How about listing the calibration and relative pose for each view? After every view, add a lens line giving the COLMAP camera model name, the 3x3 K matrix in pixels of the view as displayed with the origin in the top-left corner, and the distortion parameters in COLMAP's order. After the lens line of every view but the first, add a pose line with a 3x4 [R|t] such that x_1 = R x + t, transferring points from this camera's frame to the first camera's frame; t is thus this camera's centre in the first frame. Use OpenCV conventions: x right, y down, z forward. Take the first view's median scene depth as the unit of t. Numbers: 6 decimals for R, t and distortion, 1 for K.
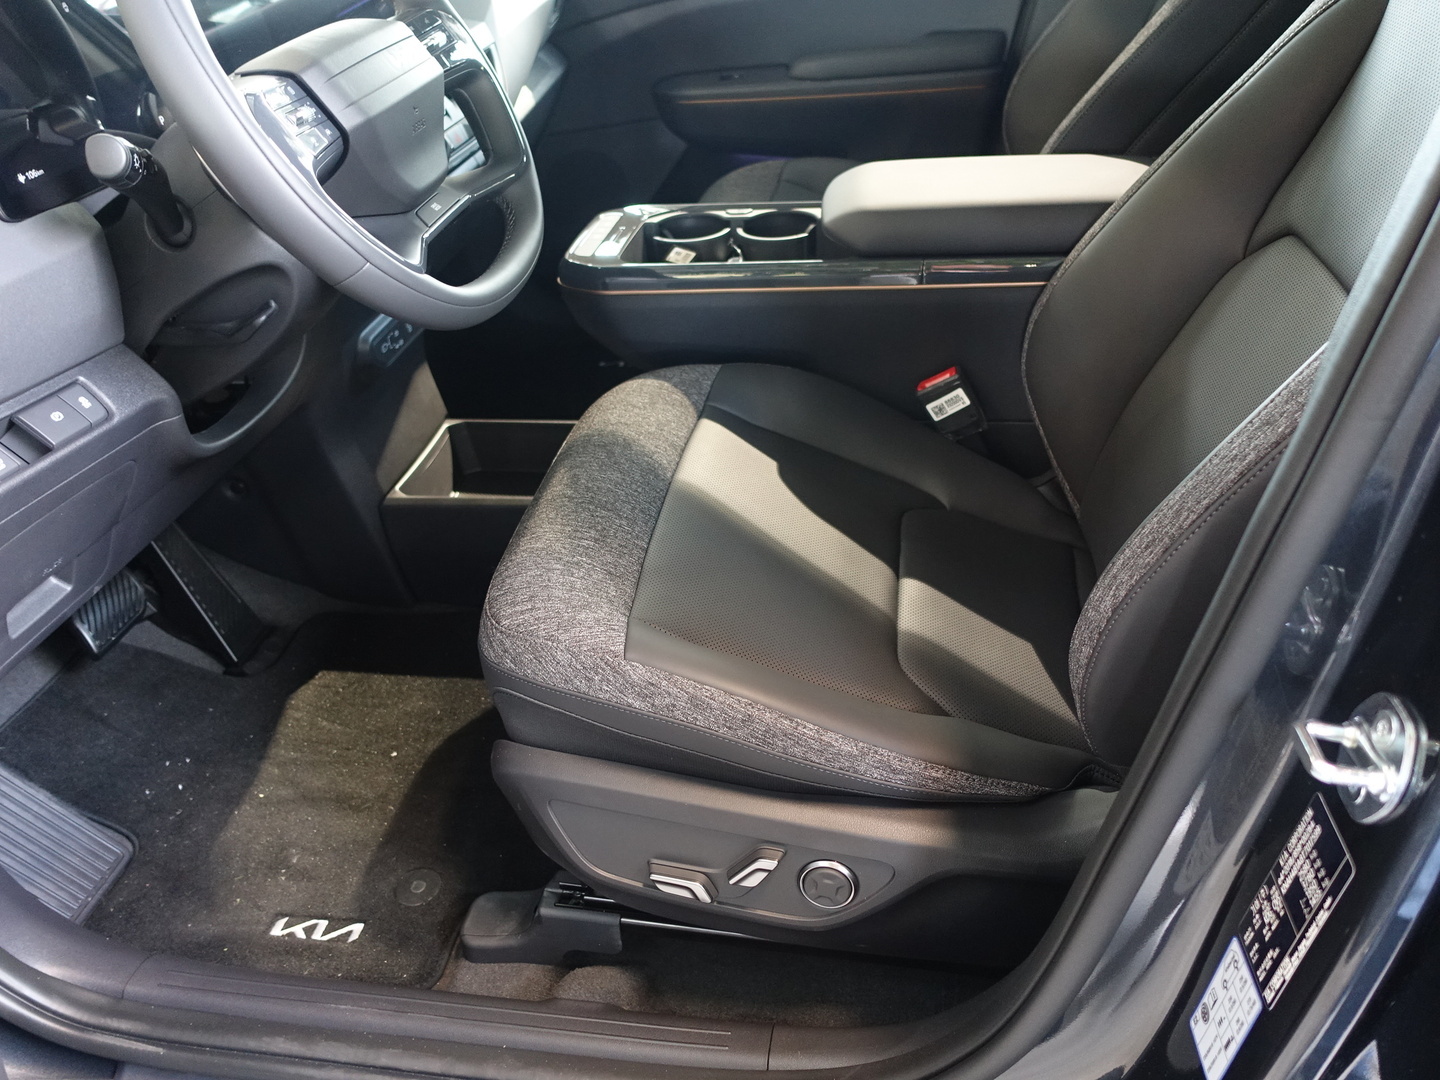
lens RADIAL K [[1105.9, 0, 720.0], [0, 1105.9, 540.0], [0, 0, 1]] dist [-0.008108, -0.000594]
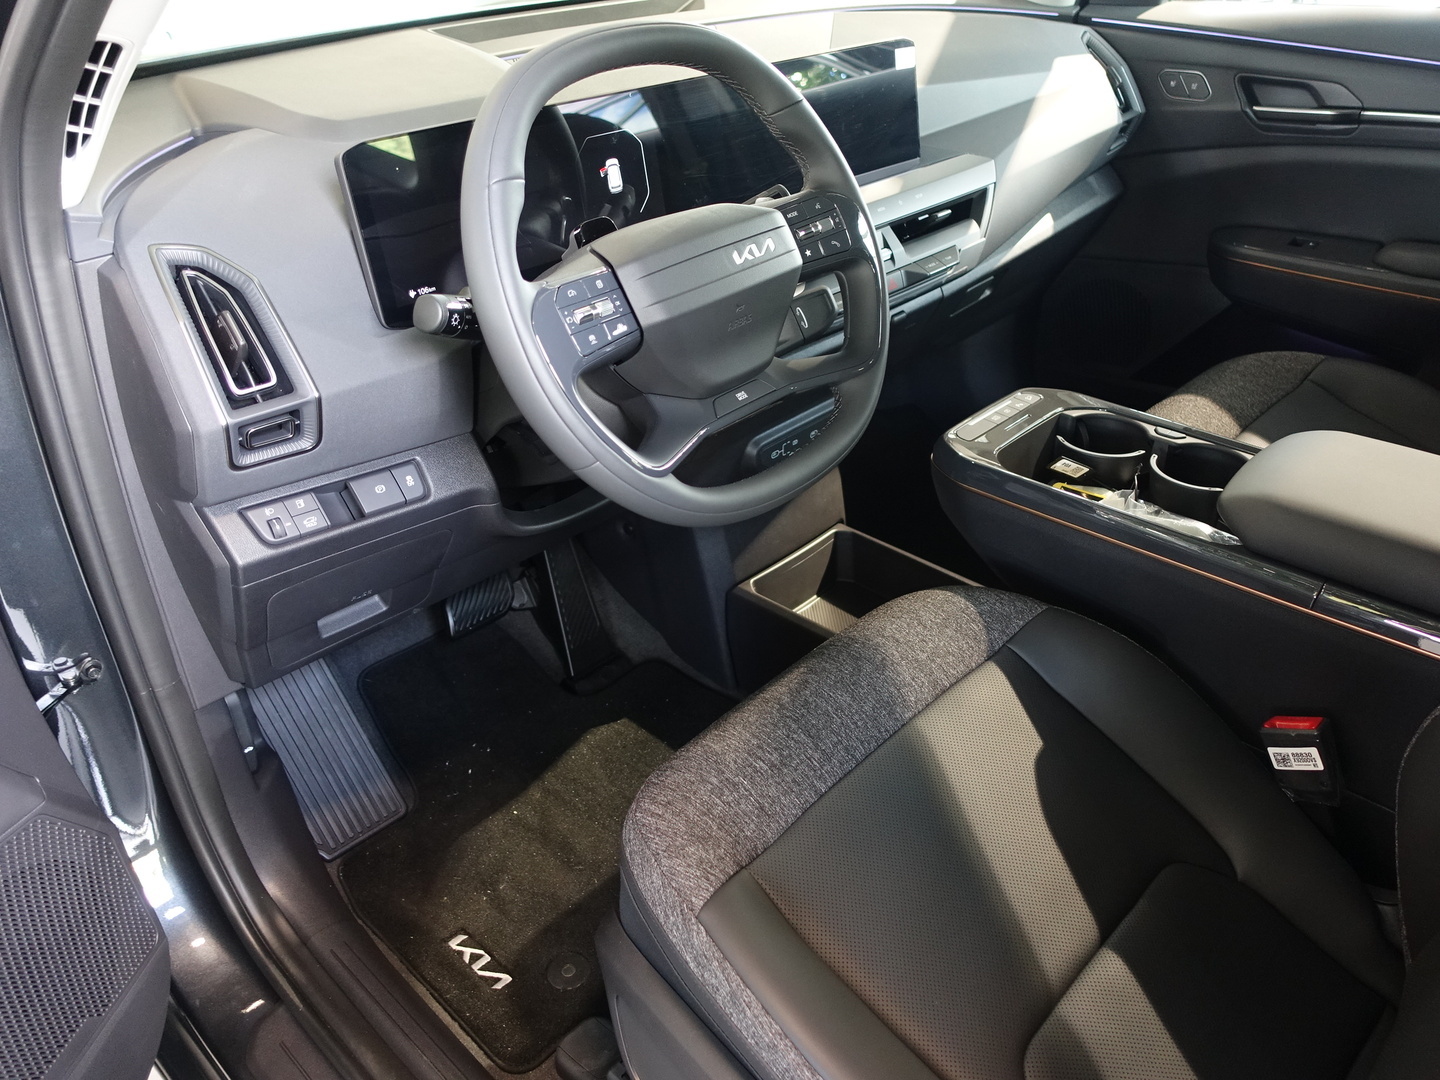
lens RADIAL K [[1105.9, 0, 720.0], [0, 1105.9, 540.0], [0, 0, 1]] dist [-0.008108, -0.000594]
pose [[0.821127, 0.340618, -0.457963, 0.194105], [-0.341809, 0.936066, 0.083353, -0.214839], [0.457075, 0.088092, 0.885055, 0.095193]]
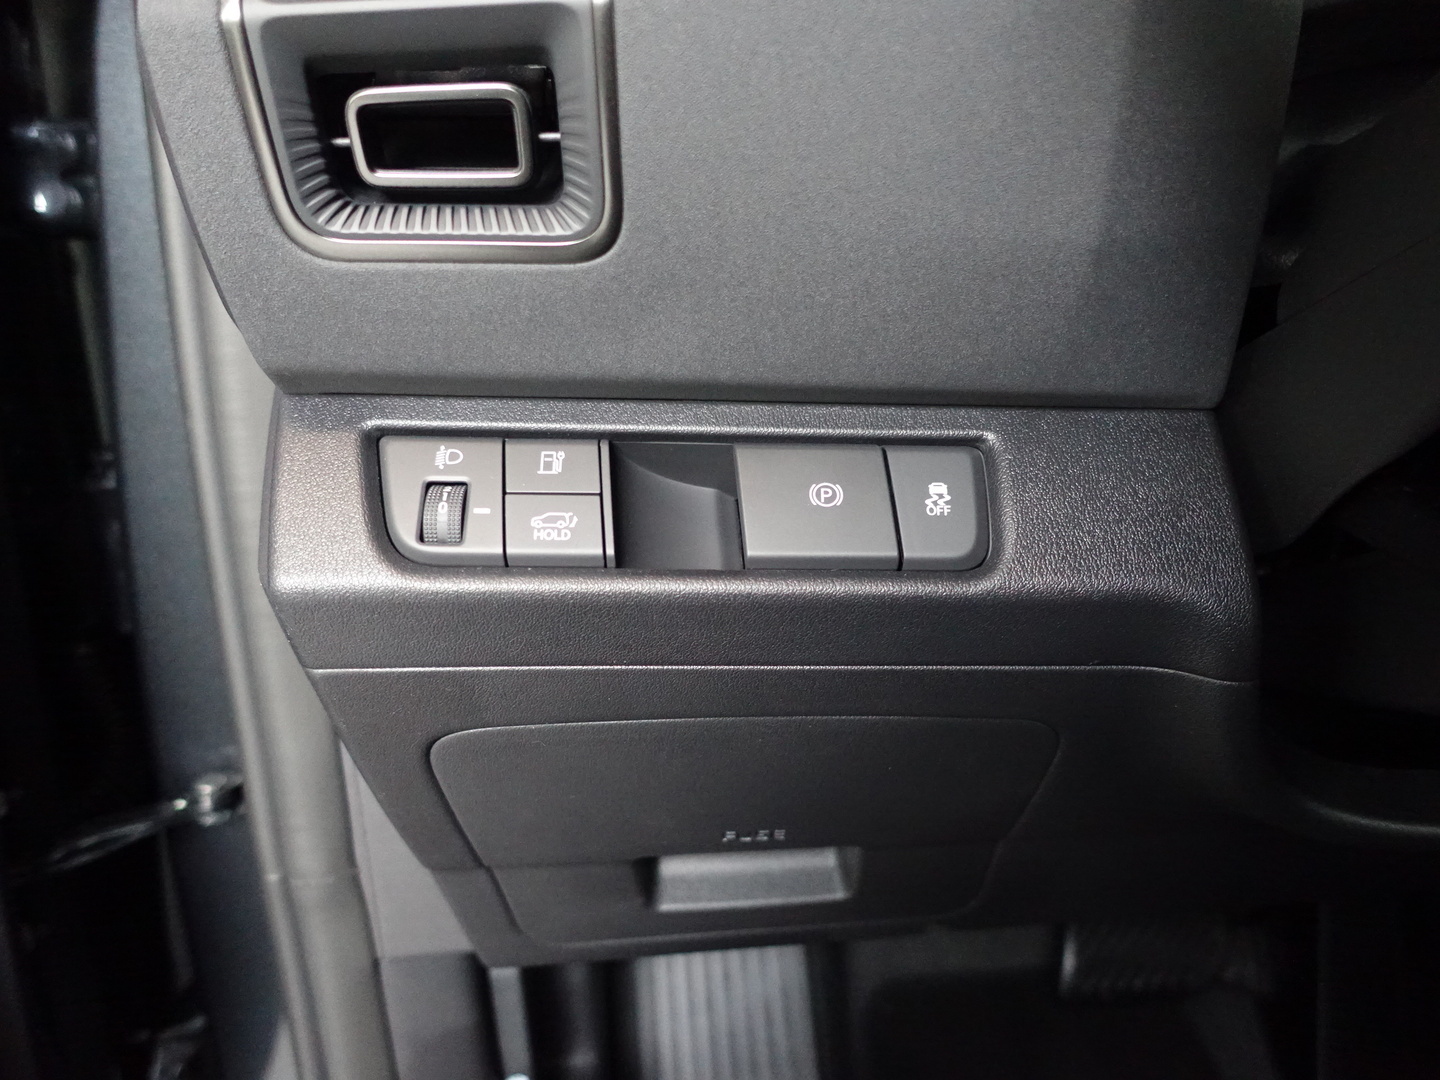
lens RADIAL K [[1105.9, 0, 720.0], [0, 1105.9, 540.0], [0, 0, 1]] dist [-0.008108, -0.000594]
pose [[0.255254, 0.341990, -0.904372, -0.226226], [-0.508831, 0.842867, 0.175117, -0.108531], [0.822154, 0.415473, 0.389160, 0.641972]]
